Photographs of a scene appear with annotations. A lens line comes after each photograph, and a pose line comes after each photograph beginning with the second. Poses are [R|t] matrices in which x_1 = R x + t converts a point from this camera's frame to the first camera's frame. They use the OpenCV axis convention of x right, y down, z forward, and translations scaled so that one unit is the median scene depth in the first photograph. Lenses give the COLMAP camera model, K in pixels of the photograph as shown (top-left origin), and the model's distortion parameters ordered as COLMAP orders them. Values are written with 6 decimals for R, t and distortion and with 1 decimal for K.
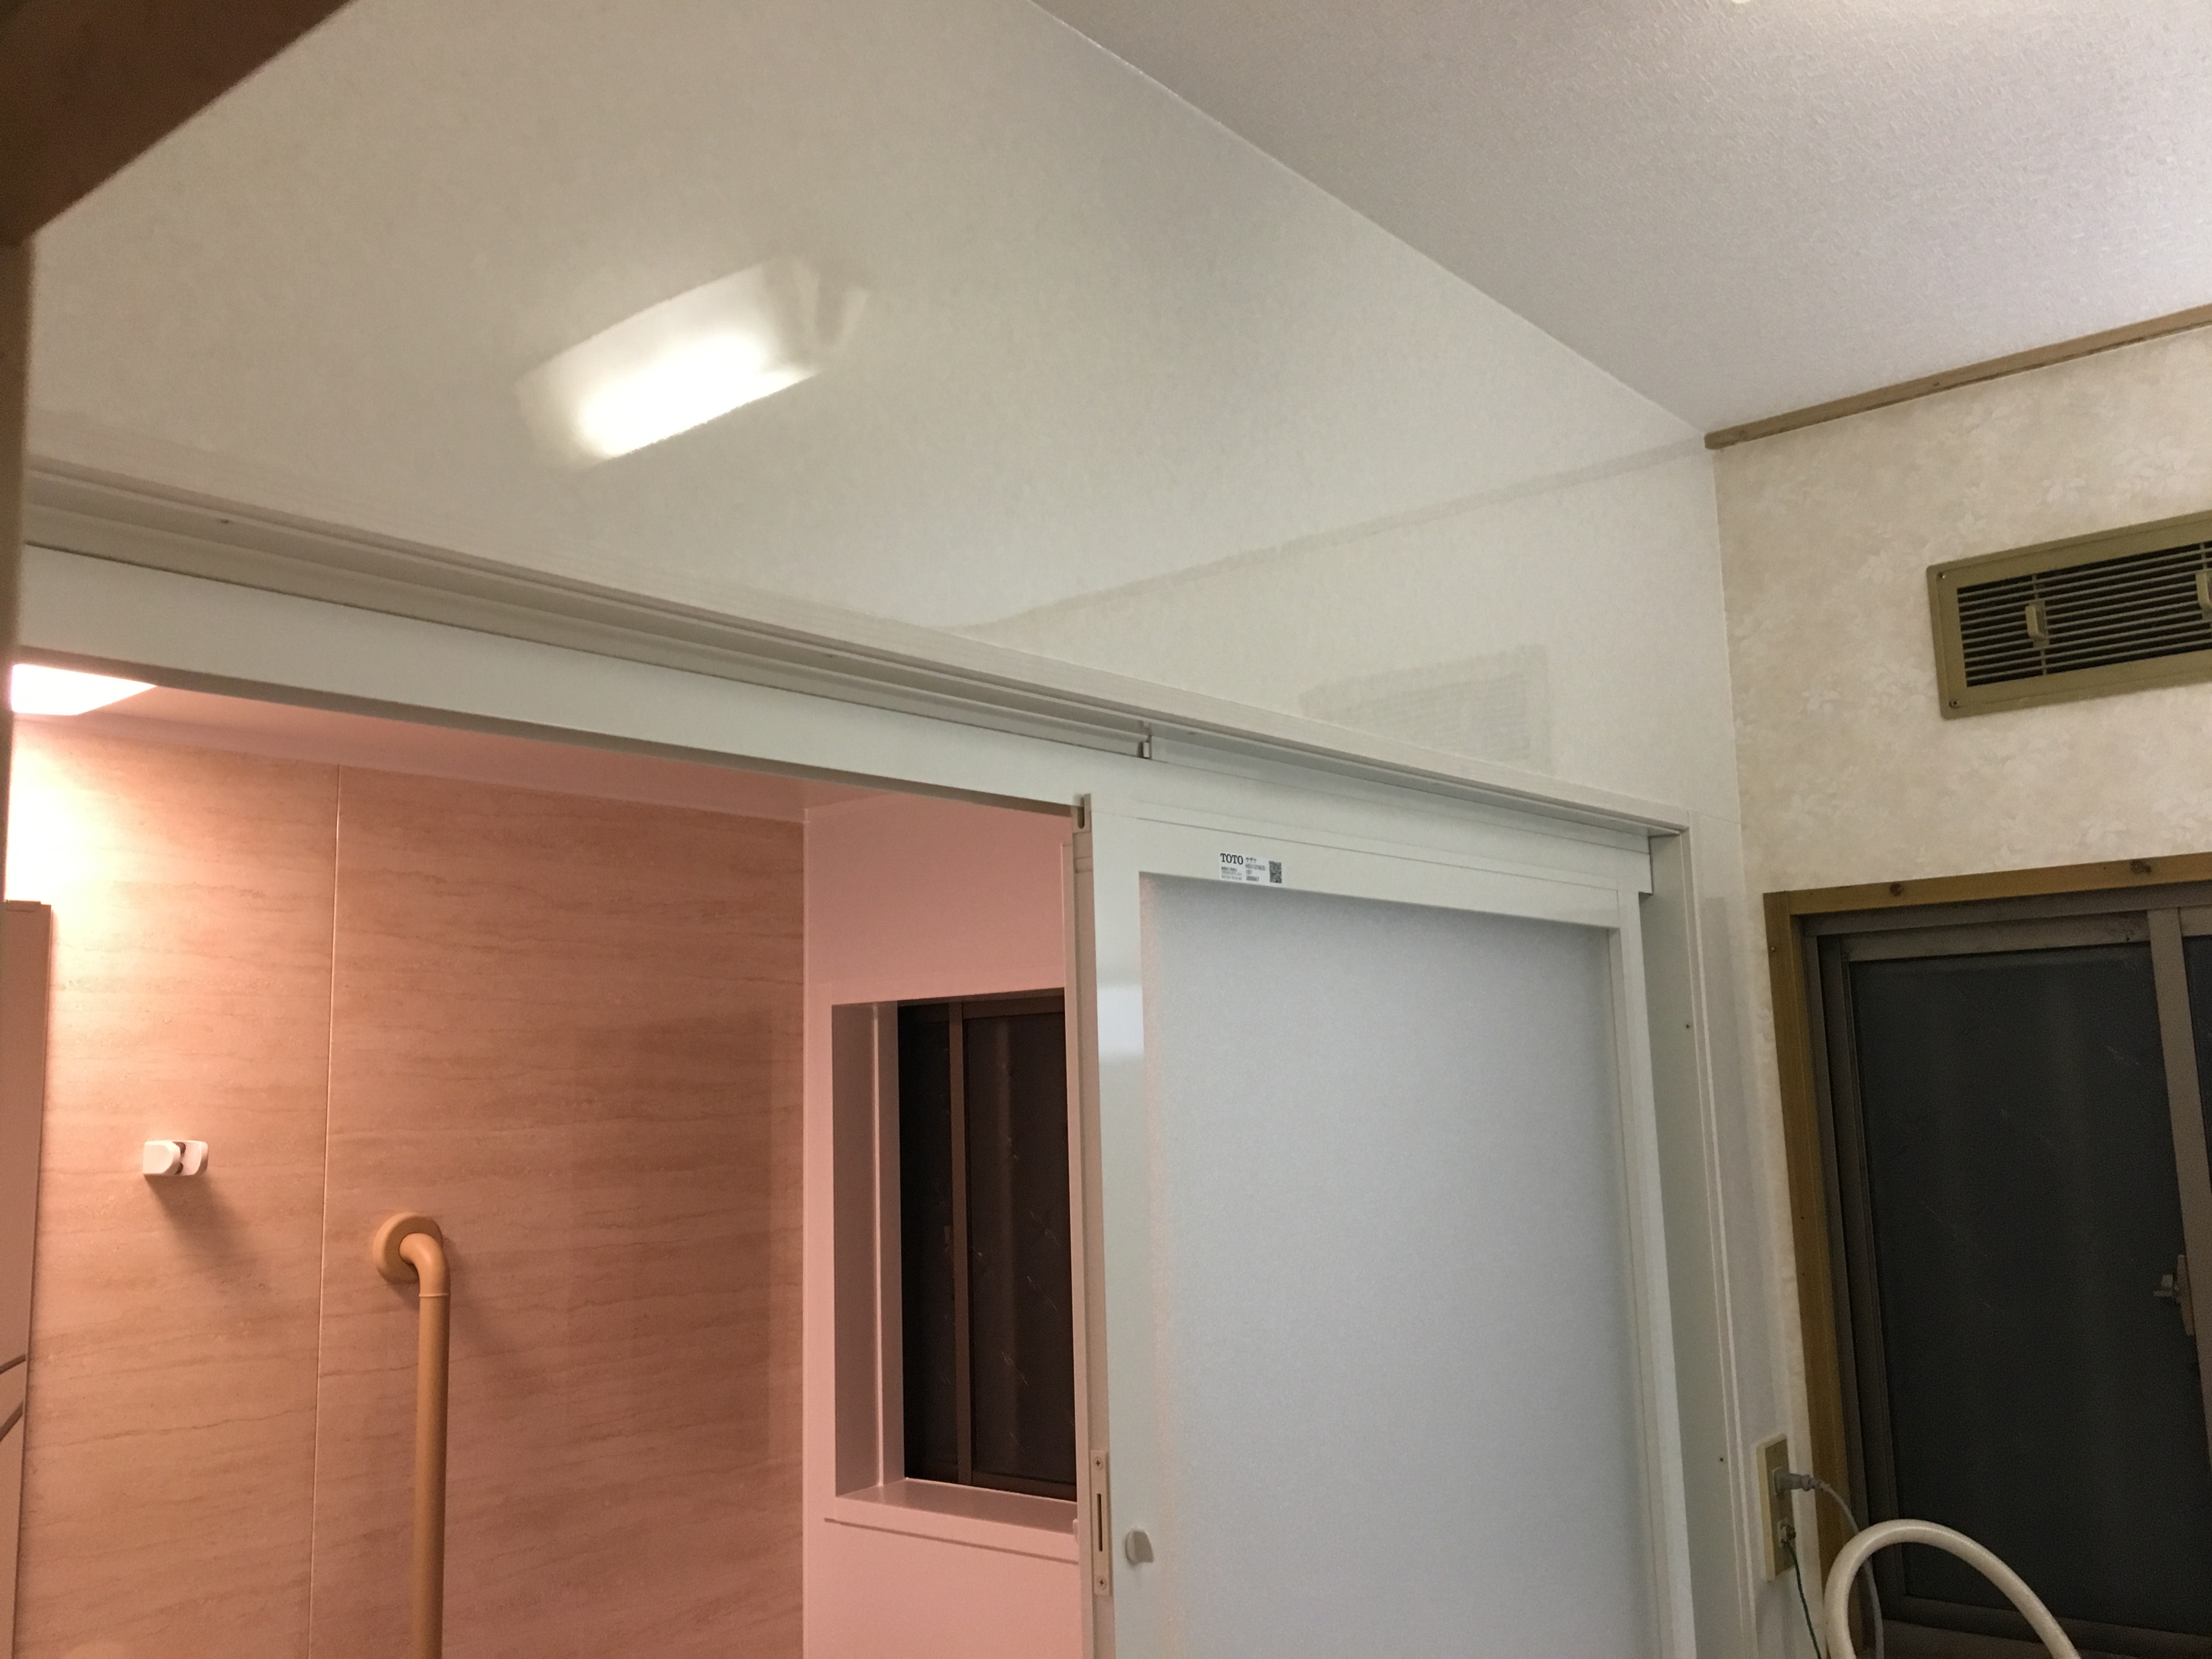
lens RADIAL K [[1856.3, 0, 1101.9], [0, 1856.3, 827.8], [0, 0, 1]] dist [0.064276, -0.098545]
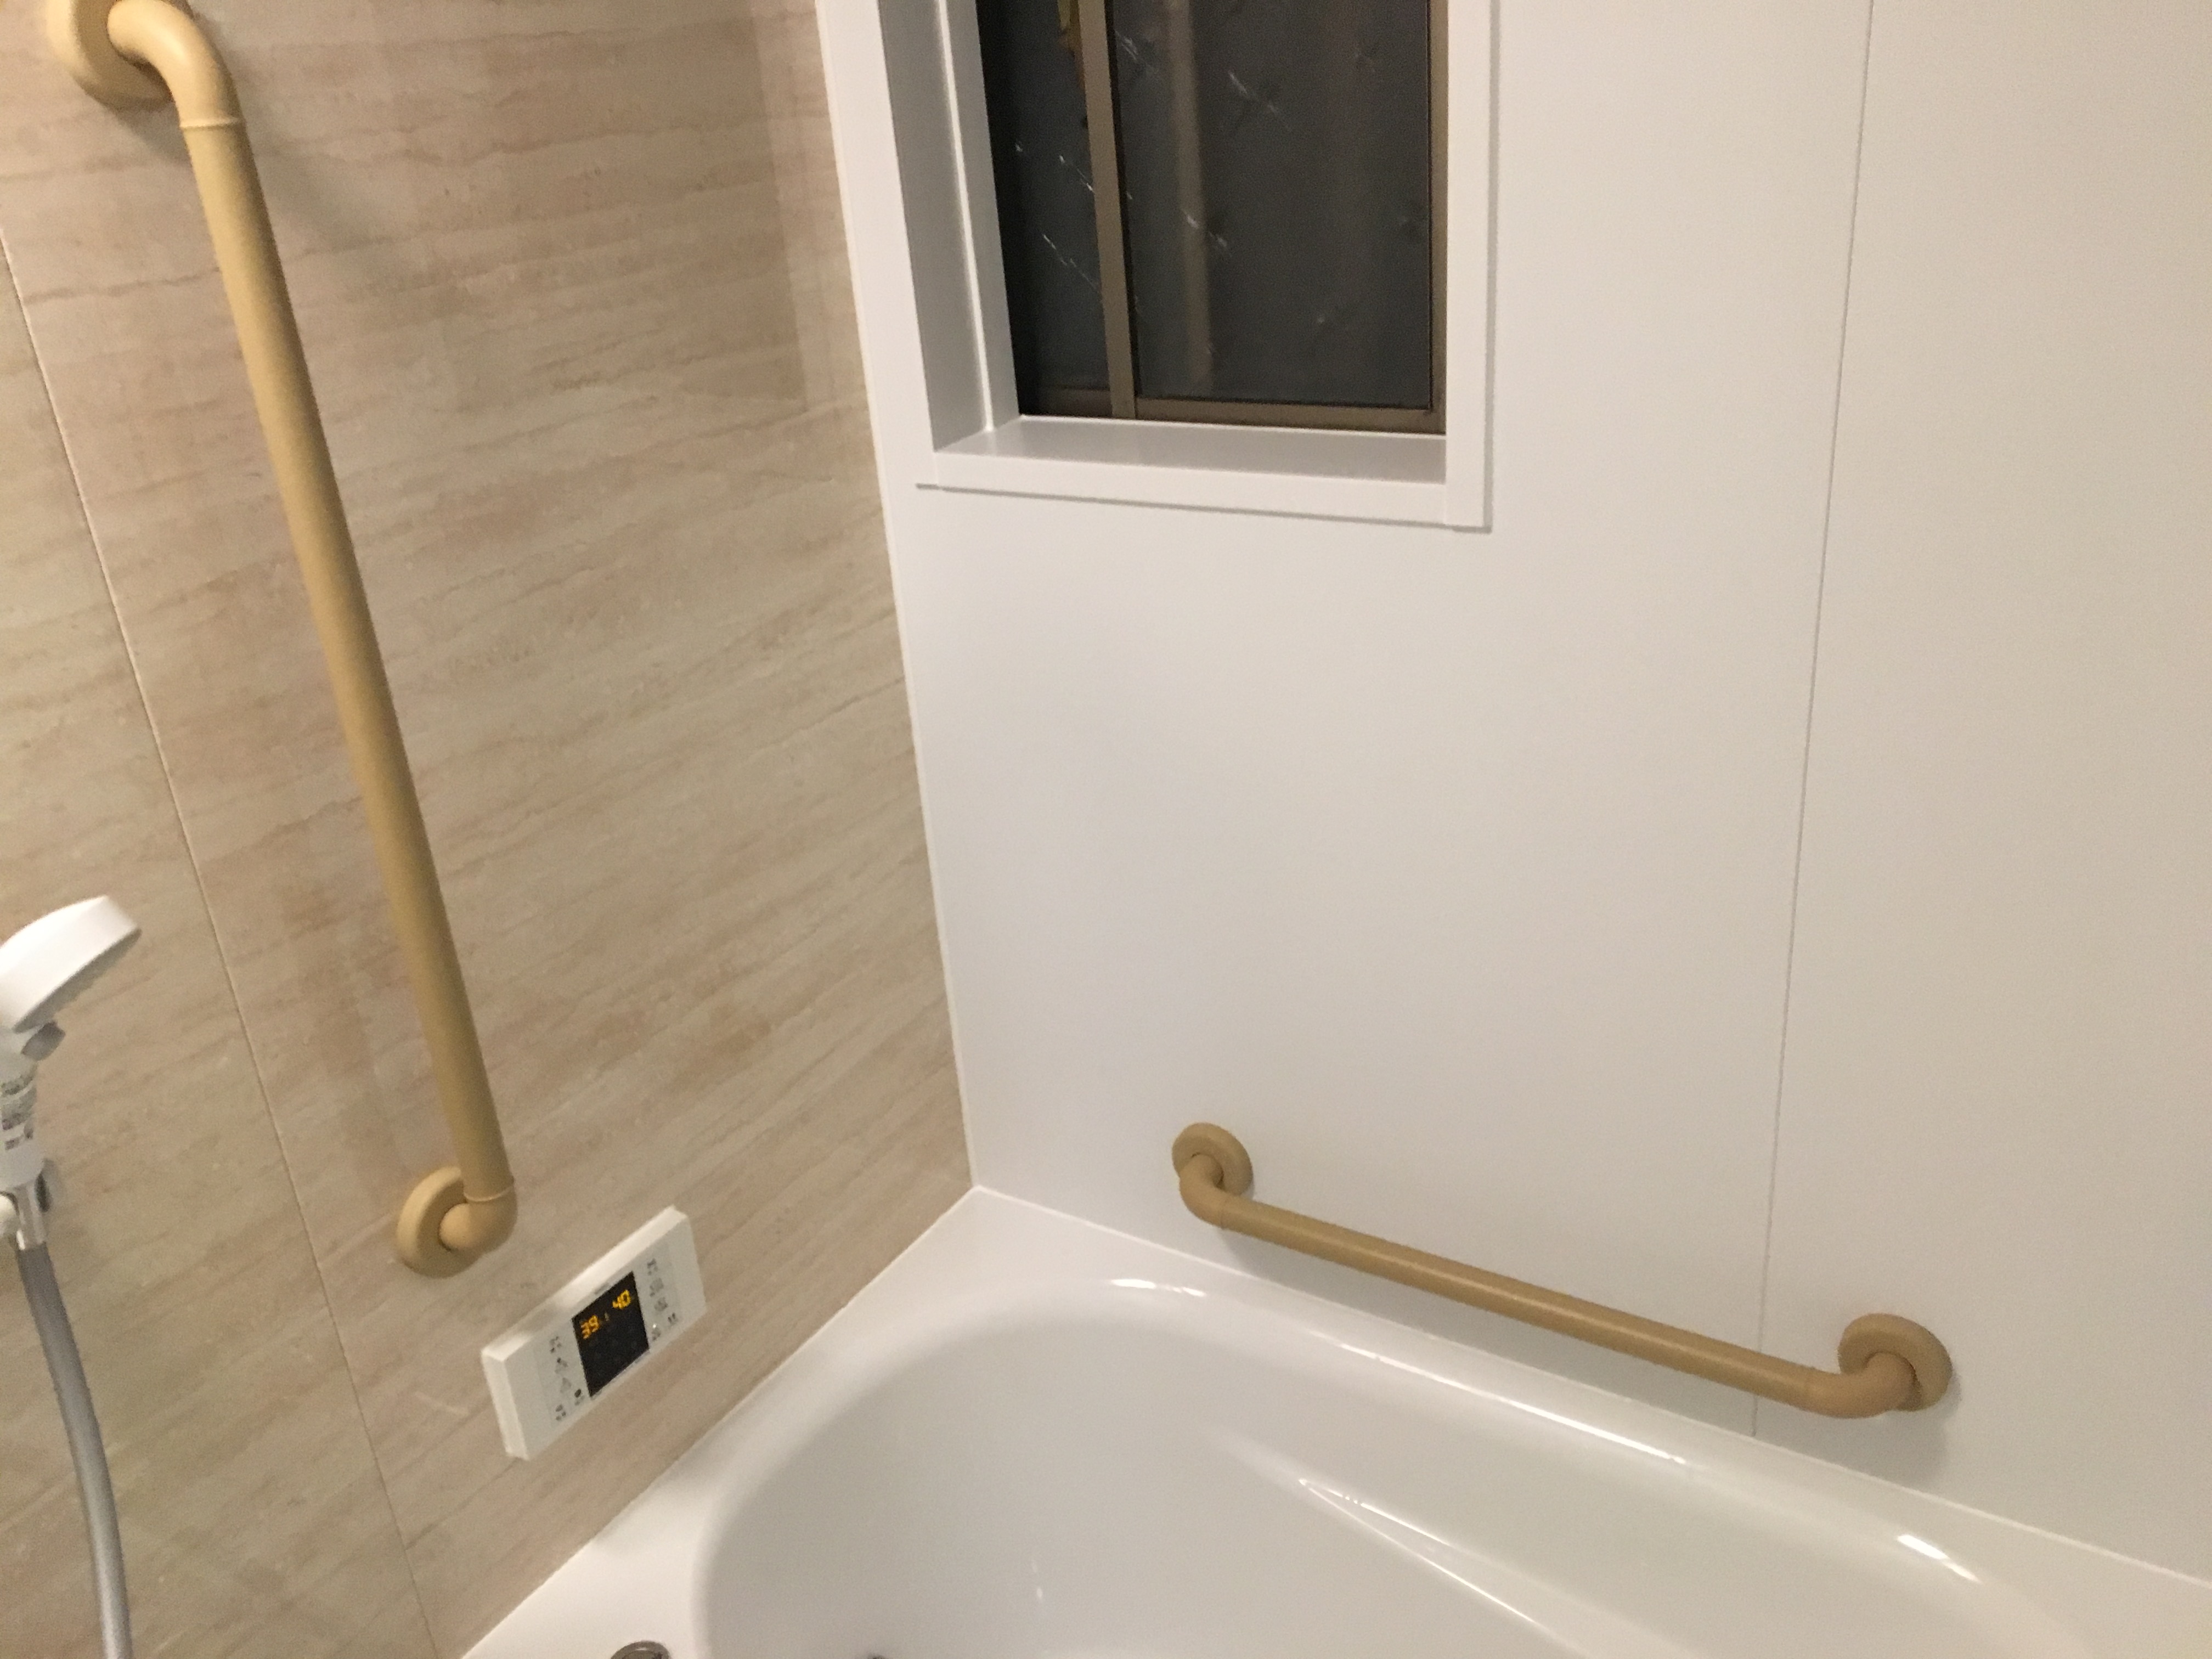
lens RADIAL K [[1856.3, 0, 1110.1], [0, 1856.3, 828.4], [0, 0, 1]] dist [0.064276, -0.098545]
pose [[0.989933, -0.097332, 0.102754, -0.181685], [0.027002, 0.842544, 0.537951, 0.138974], [-0.138935, -0.529761, 0.836690, 0.434048]]
